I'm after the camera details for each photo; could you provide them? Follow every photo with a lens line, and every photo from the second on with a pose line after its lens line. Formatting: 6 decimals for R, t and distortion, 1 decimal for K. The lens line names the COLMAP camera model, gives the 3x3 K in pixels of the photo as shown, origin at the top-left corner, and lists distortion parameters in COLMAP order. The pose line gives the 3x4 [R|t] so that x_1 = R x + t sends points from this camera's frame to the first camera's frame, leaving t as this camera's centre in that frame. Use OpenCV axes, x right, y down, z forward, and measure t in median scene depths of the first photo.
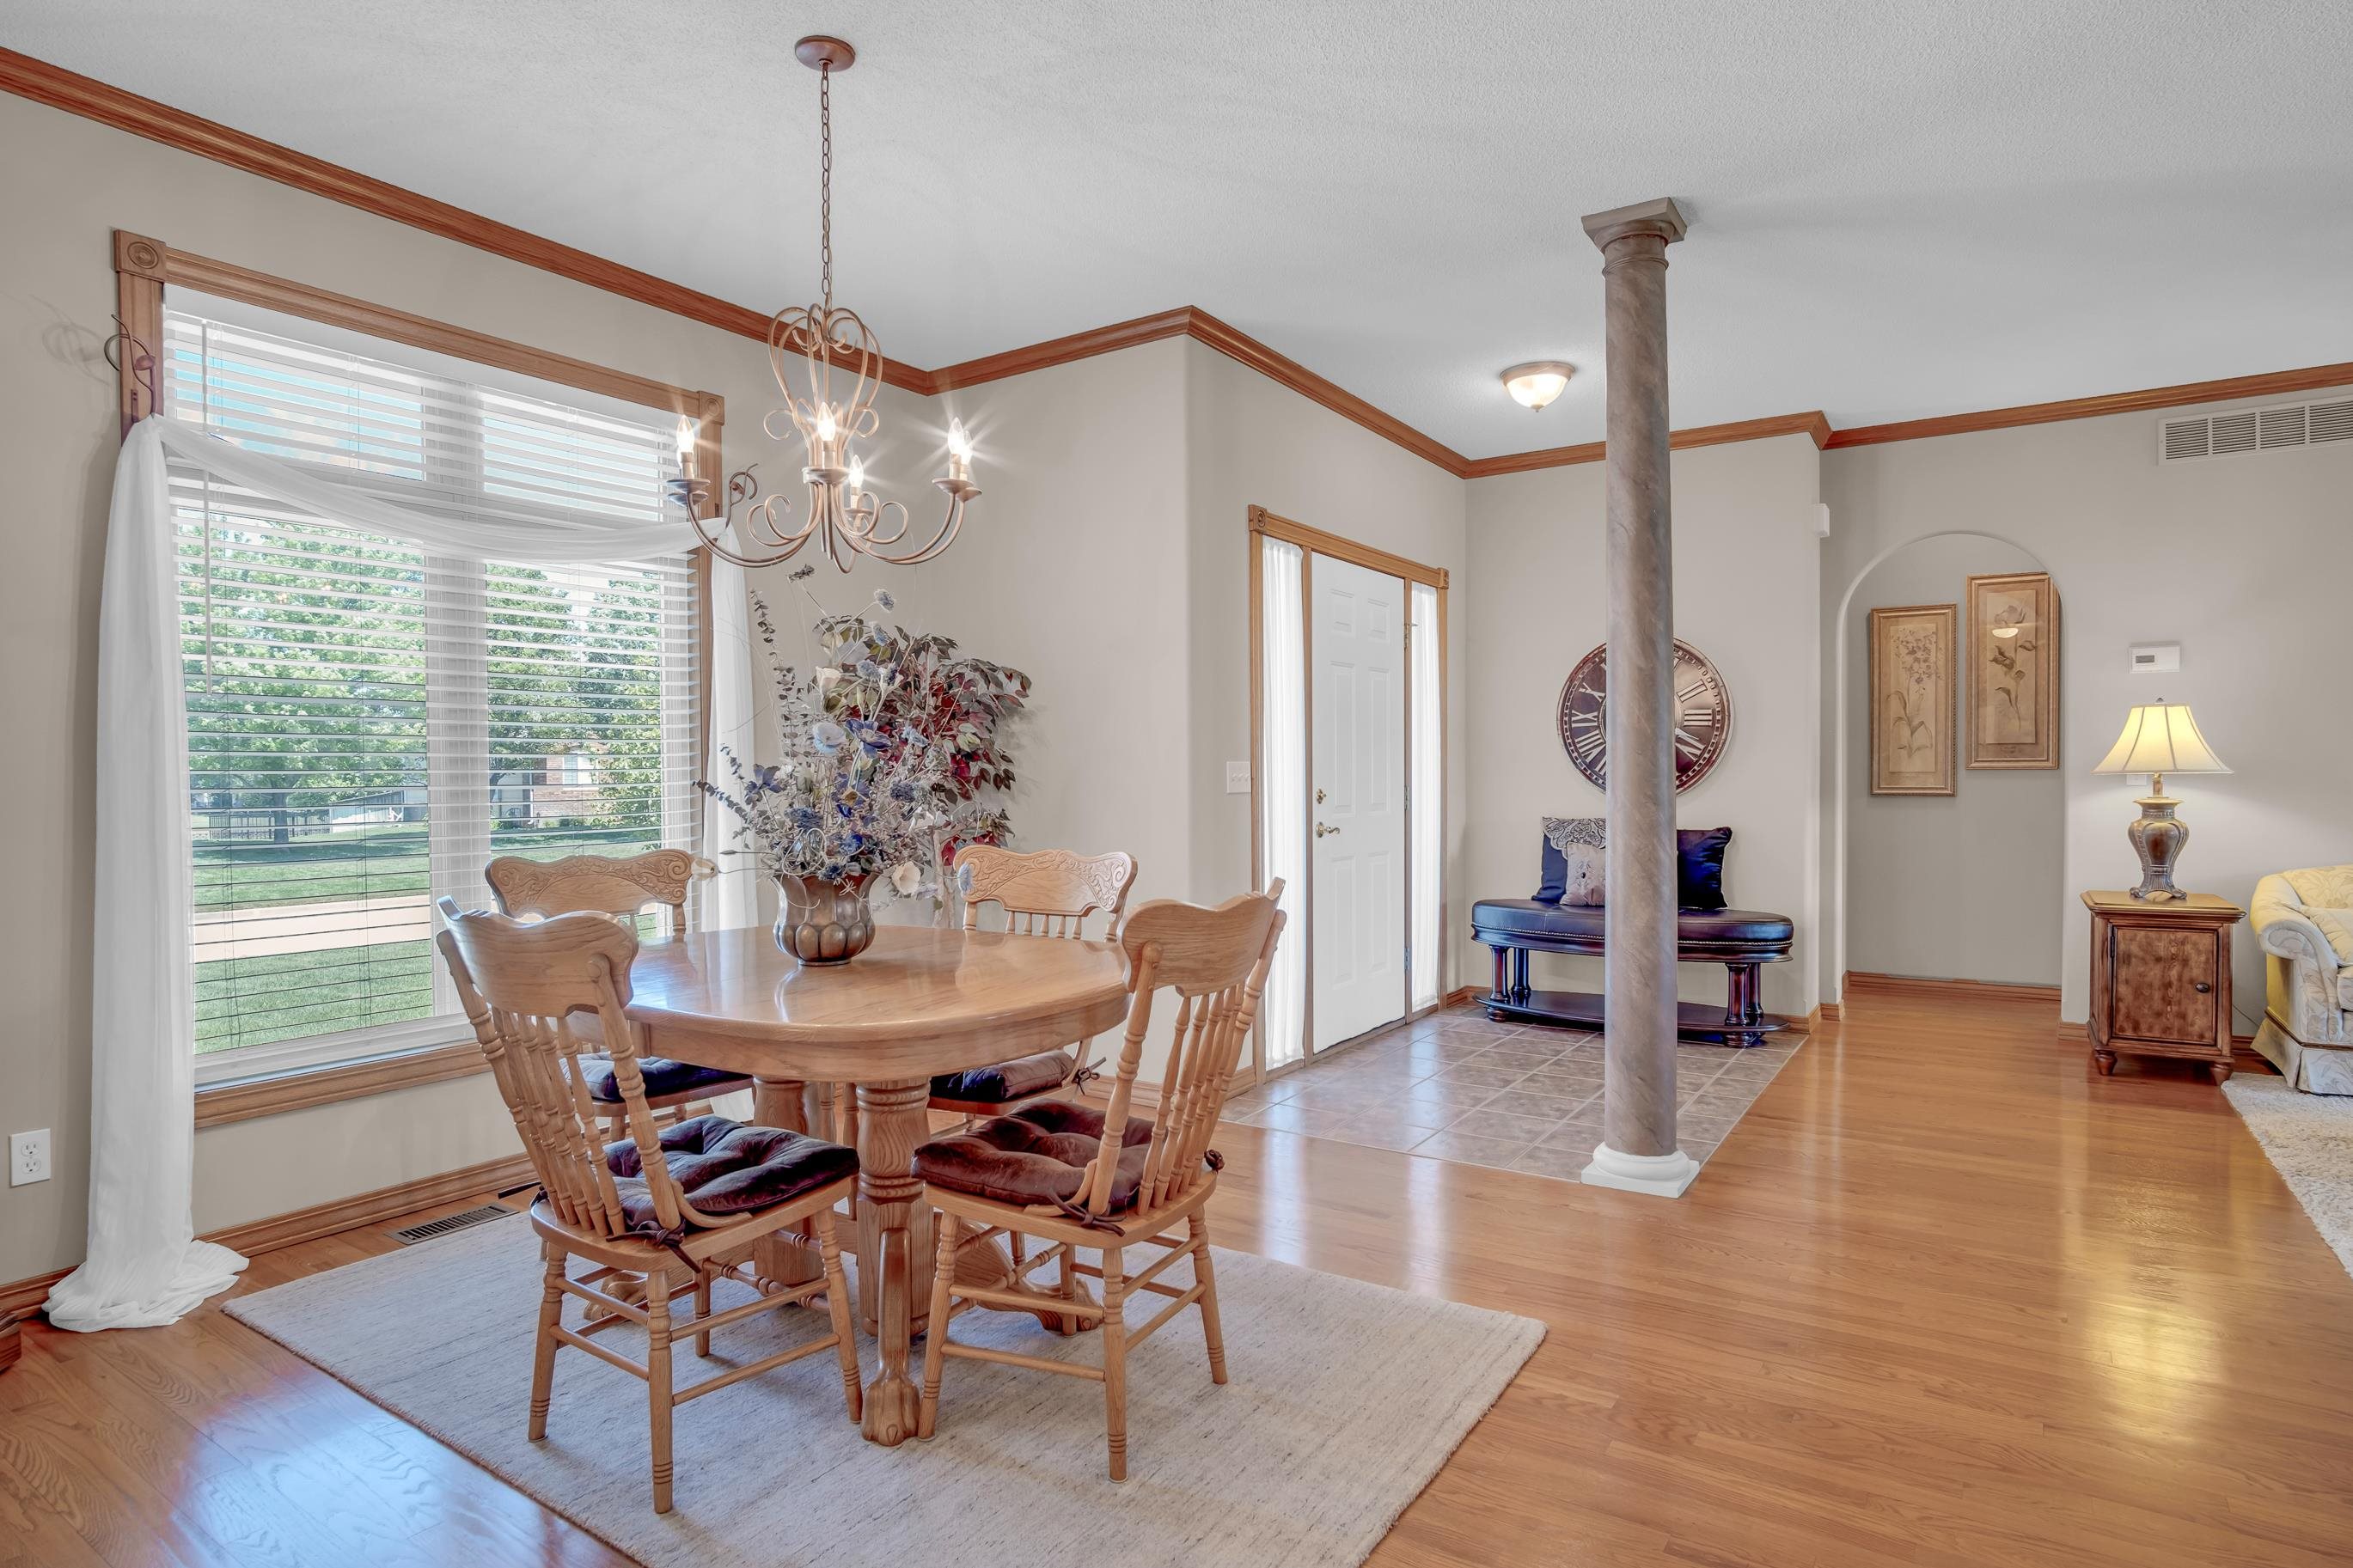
lens RADIAL K [[1248.5, 0, 1185.9], [0, 1248.5, 769.1], [0, 0, 1]] dist [-0.021023, 0.000261]
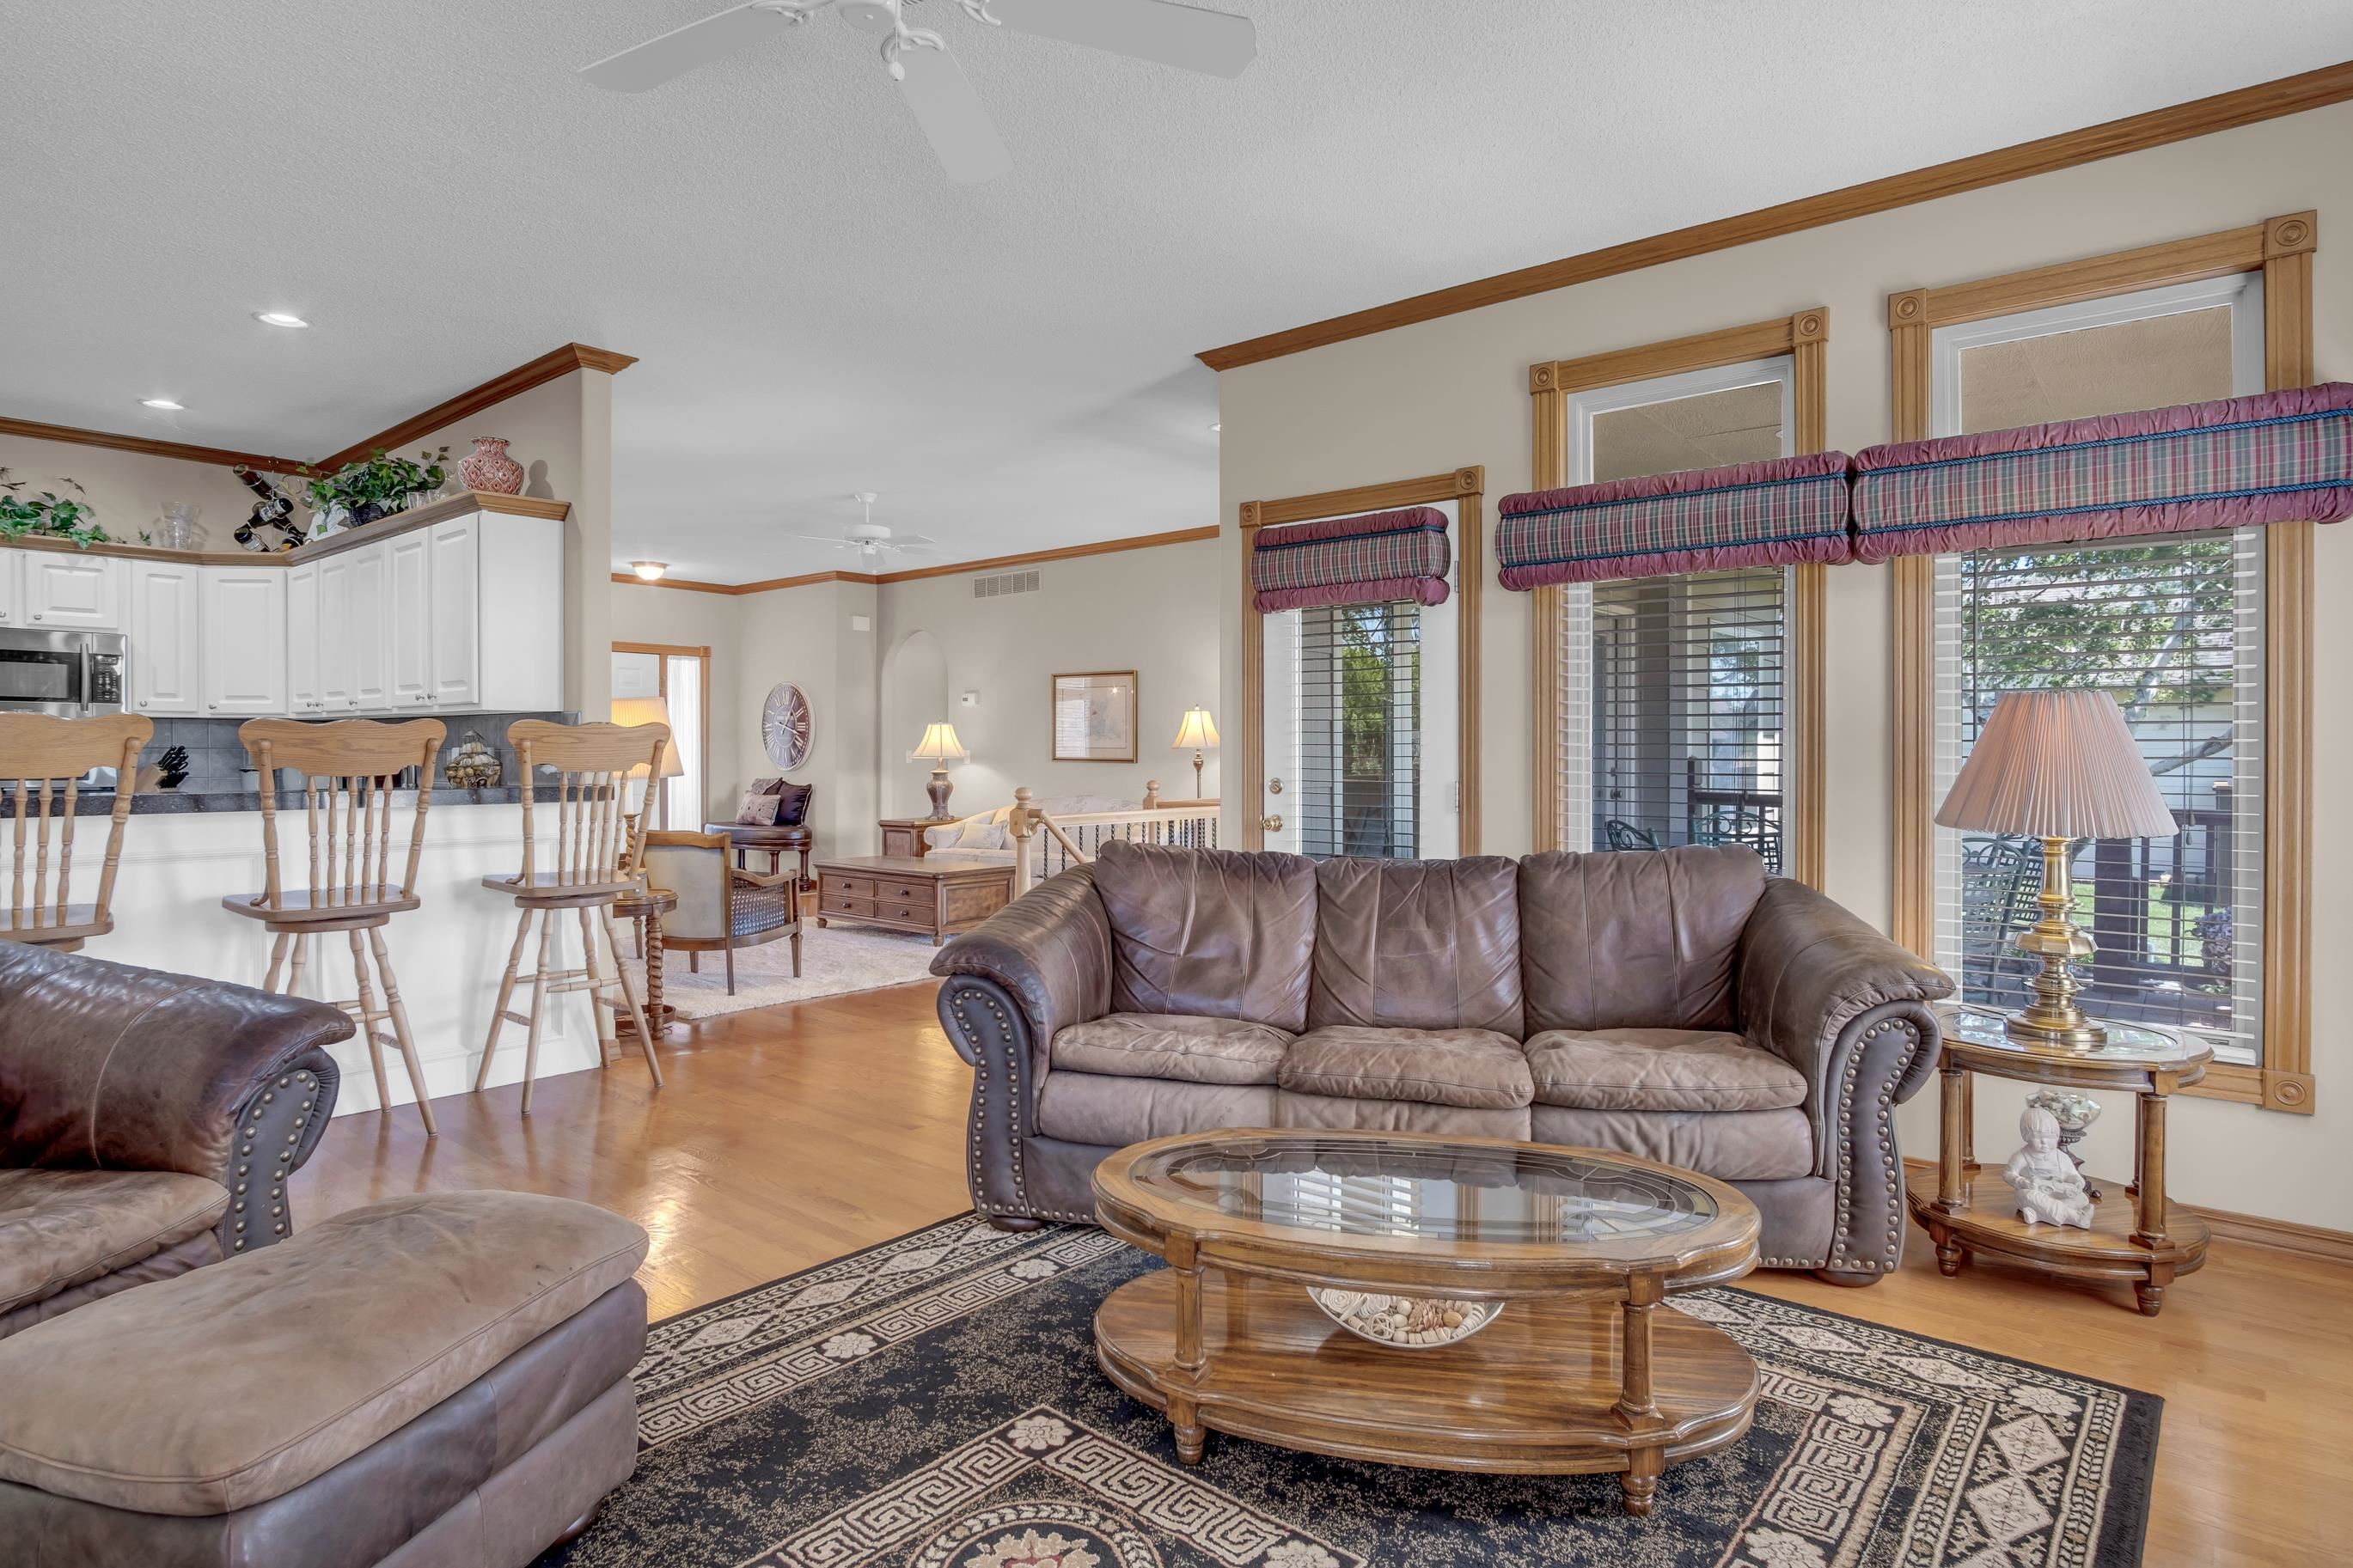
lens RADIAL K [[1248.5, 0, 1185.9], [0, 1248.5, 769.1], [0, 0, 1]] dist [-0.021023, 0.000261]
pose [[0.994524, 0.009474, -0.104081, 1.379883], [-0.007909, 0.999850, 0.015438, -0.012493], [0.104211, -0.014530, 0.994449, -0.968319]]
